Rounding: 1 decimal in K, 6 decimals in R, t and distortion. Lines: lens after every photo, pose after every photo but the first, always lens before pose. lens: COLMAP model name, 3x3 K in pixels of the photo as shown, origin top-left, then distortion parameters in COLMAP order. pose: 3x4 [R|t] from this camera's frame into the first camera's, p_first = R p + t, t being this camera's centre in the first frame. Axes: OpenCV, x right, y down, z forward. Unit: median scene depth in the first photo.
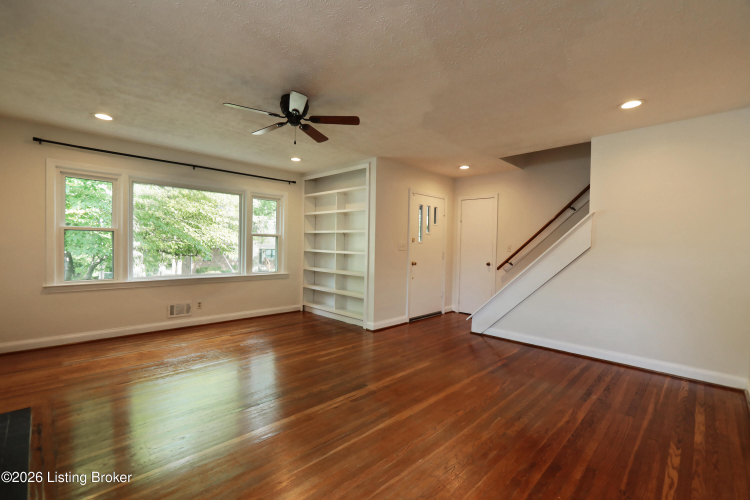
lens RADIAL K [[331.0, 0, 374.1], [0, 331.0, 253.6], [0, 0, 1]] dist [-0.003363, 0.000820]
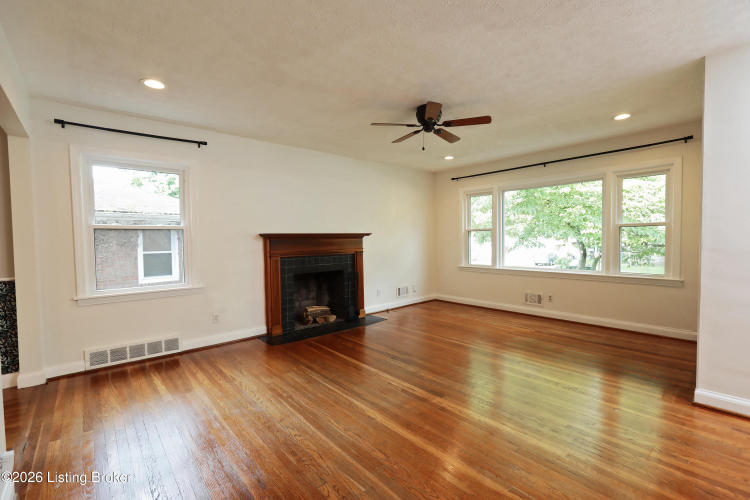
lens RADIAL K [[331.0, 0, 374.3], [0, 331.0, 248.8], [0, 0, 1]] dist [-0.003363, 0.000820]
pose [[-0.069181, 0.014325, -0.997501, 0.644402], [-0.011286, 0.999822, 0.015141, -0.007561], [0.997540, 0.012306, -0.069007, 0.650659]]
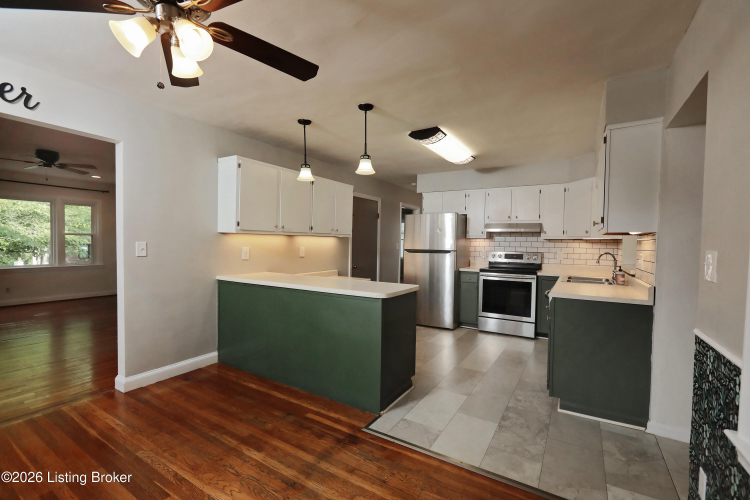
lens RADIAL K [[331.0, 0, 374.9], [0, 331.0, 250.6], [0, 0, 1]] dist [-0.003363, 0.000820]
pose [[0.972730, -0.009689, 0.231738, 0.664277], [0.008284, 0.999941, 0.007039, 0.008862], [-0.231792, -0.004927, 0.972753, -0.669005]]
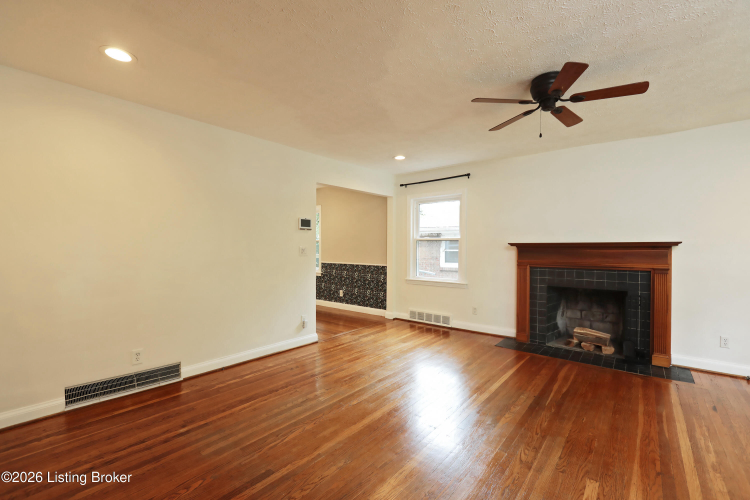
lens RADIAL K [[331.0, 0, 375.4], [0, 331.0, 251.8], [0, 0, 1]] dist [-0.003363, 0.000820]
pose [[-0.994255, -0.018234, -0.105477, 0.199773], [-0.022117, 0.999116, 0.035761, -0.036074], [0.104732, 0.037888, -0.993778, 1.303599]]
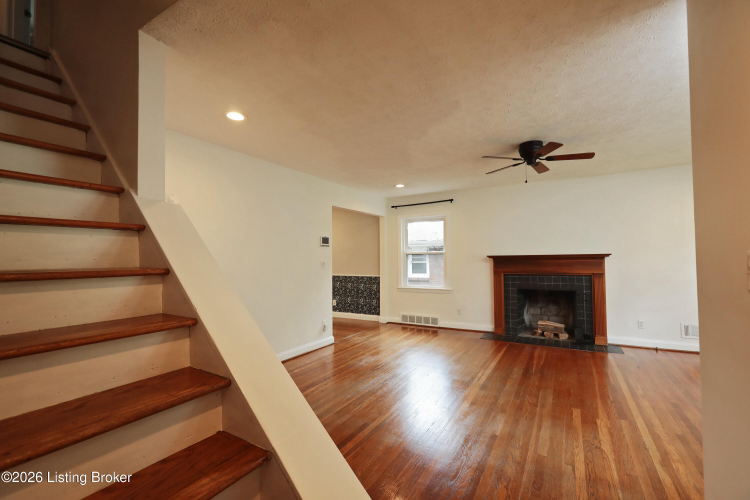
lens RADIAL K [[331.0, 0, 375.3], [0, 331.0, 251.7], [0, 0, 1]] dist [-0.003363, 0.000820]
pose [[-0.966148, -0.013000, -0.257659, 0.452781], [-0.012137, 0.999914, -0.004942, -0.039902], [0.257701, -0.001648, -0.966223, 1.470751]]
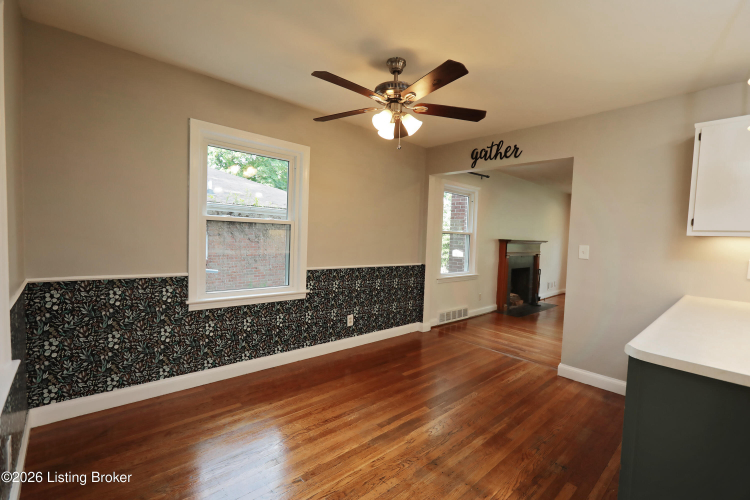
lens RADIAL K [[331.0, 0, 375.8], [0, 331.0, 252.9], [0, 0, 1]] dist [-0.003363, 0.000820]
pose [[-0.046375, 0.029648, -0.998484, 1.138884], [-0.057232, 0.997839, 0.032287, 0.010656], [0.997283, 0.058642, -0.044578, -0.287303]]
